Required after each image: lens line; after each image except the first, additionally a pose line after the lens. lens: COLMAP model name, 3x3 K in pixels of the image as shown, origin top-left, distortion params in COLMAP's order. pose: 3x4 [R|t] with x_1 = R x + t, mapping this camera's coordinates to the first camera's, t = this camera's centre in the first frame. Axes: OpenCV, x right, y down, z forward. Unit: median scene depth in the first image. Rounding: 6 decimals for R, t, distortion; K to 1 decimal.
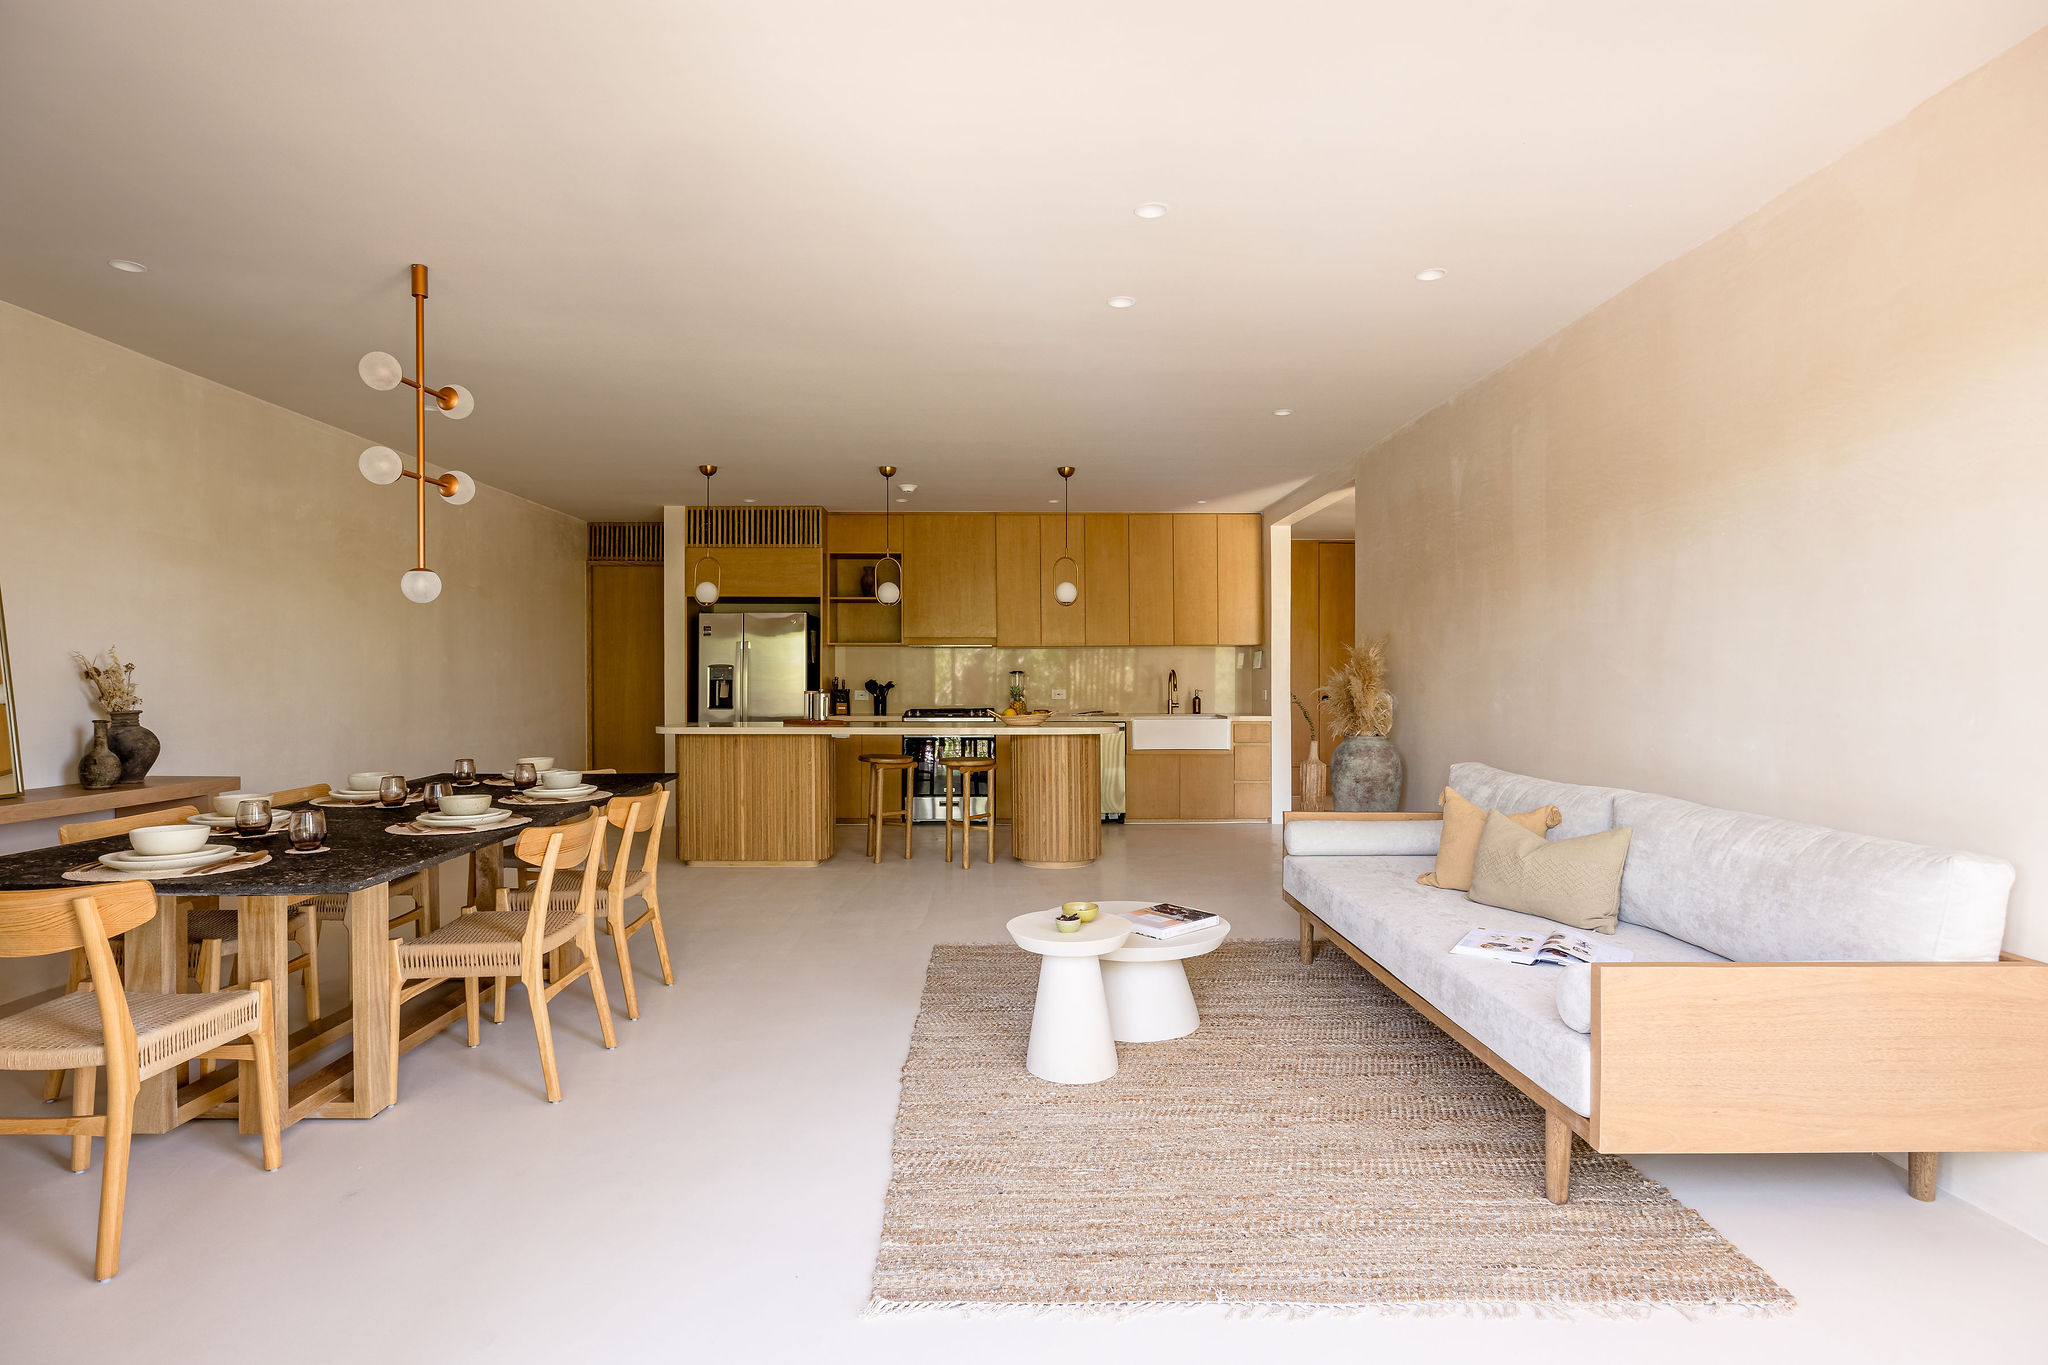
lens RADIAL K [[1024.8, 0, 1014.8], [0, 1024.8, 681.2], [0, 0, 1]] dist [-0.009853, 0.000718]
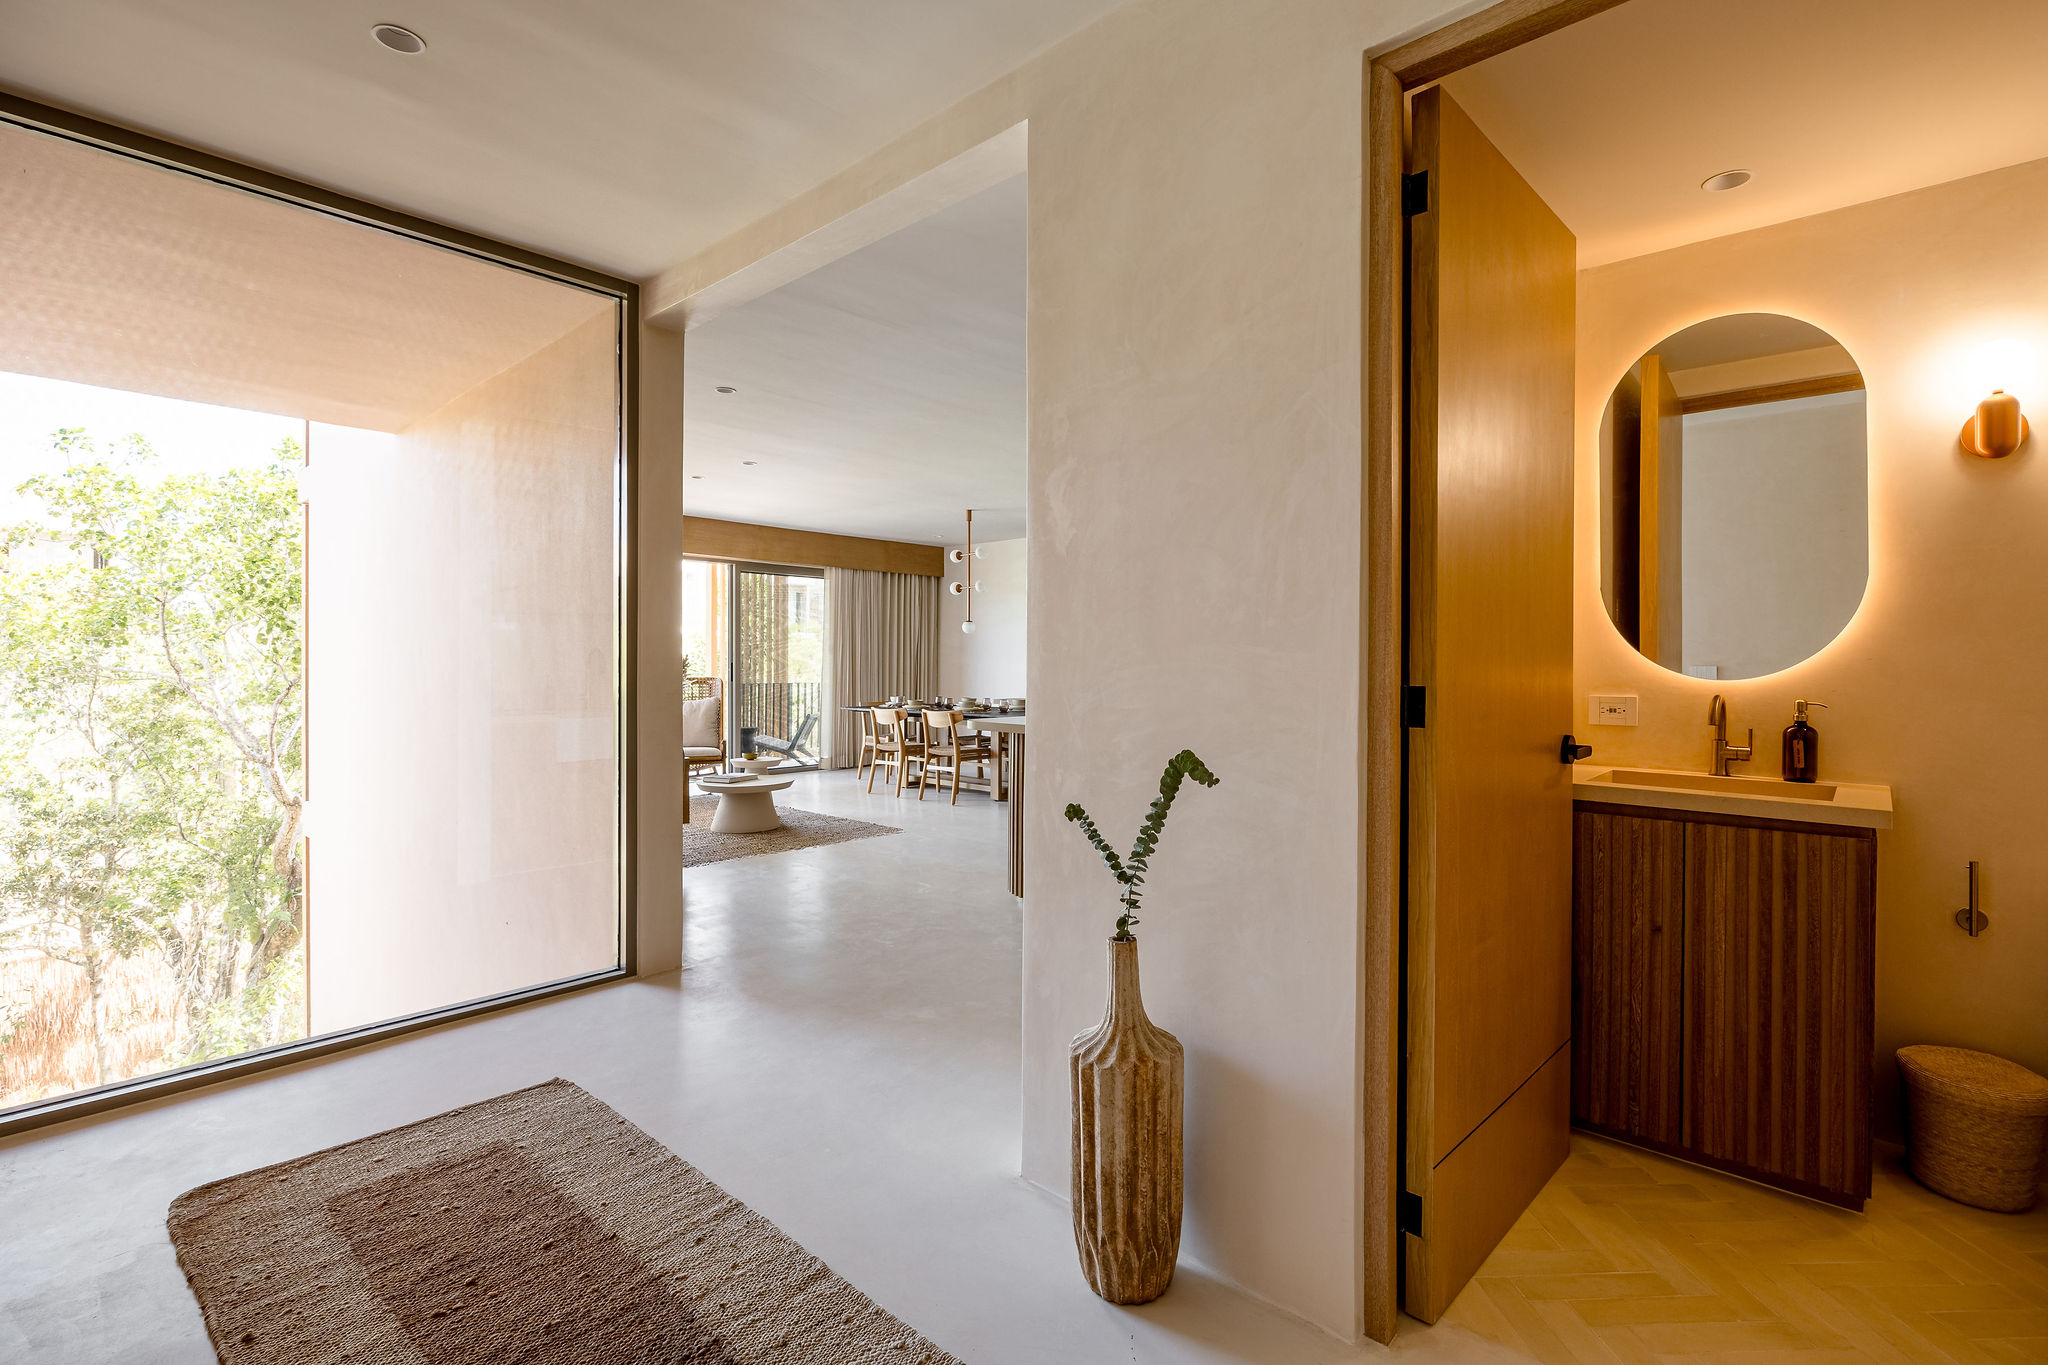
lens RADIAL K [[951.9, 0, 1019.0], [0, 951.9, 660.3], [0, 0, 1]] dist [-0.019963, 0.000163]
pose [[-0.701126, -0.006547, -0.713007, 0.597514], [-0.007430, 0.999971, -0.001876, -0.001125], [0.712998, 0.003983, -0.701154, 1.526917]]
